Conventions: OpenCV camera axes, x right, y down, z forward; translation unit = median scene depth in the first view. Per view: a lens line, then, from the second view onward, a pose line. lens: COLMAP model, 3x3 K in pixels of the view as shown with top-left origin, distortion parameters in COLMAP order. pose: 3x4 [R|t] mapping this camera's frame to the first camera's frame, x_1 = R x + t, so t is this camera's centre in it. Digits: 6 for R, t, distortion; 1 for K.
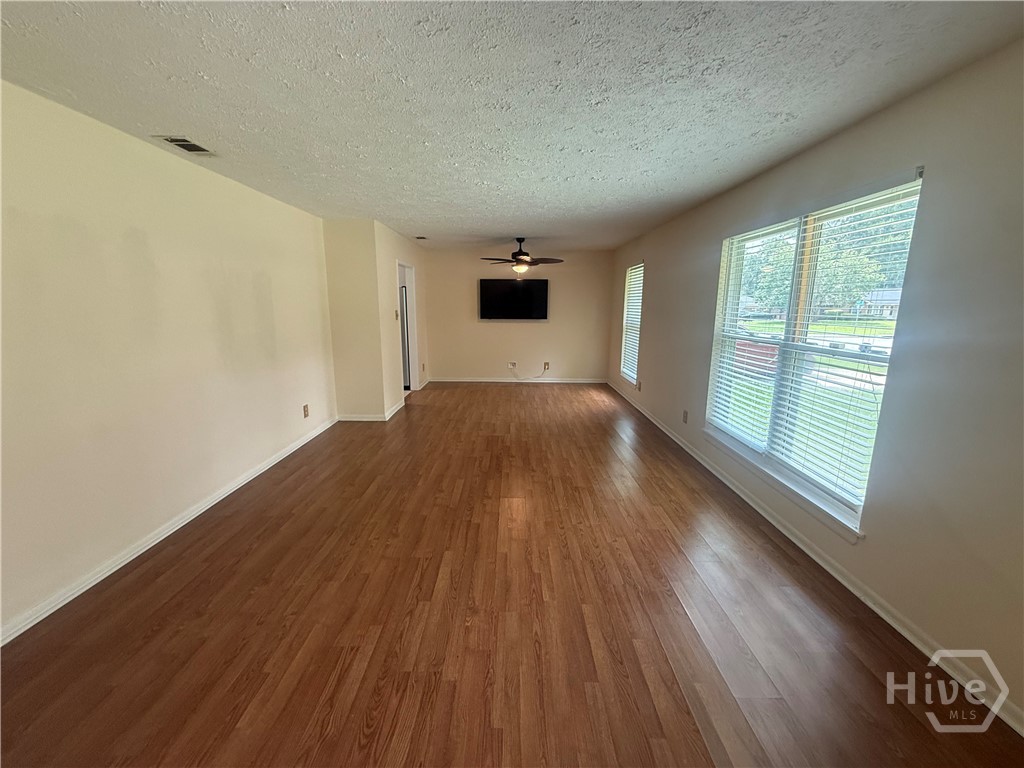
lens RADIAL K [[410.6, 0, 510.3], [0, 410.6, 382.9], [0, 0, 1]] dist [-0.000887, -0.000252]
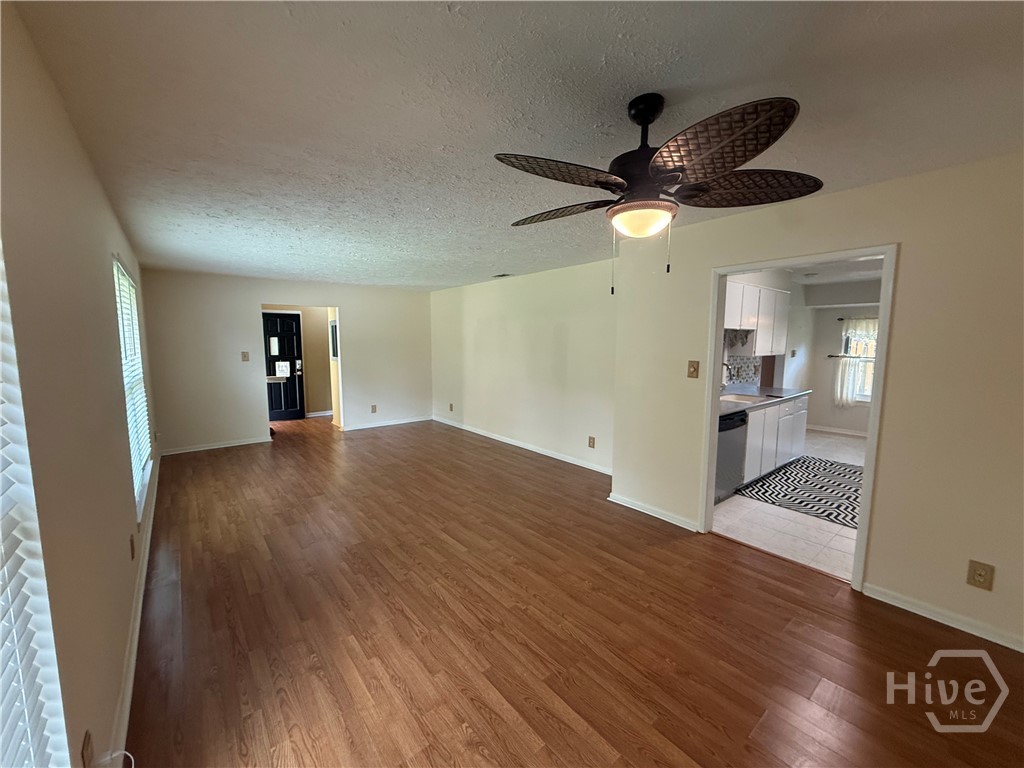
lens RADIAL K [[410.6, 0, 502.8], [0, 410.6, 384.7], [0, 0, 1]] dist [-0.000887, -0.000252]
pose [[-0.781184, 0.062978, -0.621117, 0.391887], [-0.123104, 0.959826, 0.252150, -0.354298], [0.612044, 0.273438, -0.742047, 1.778316]]
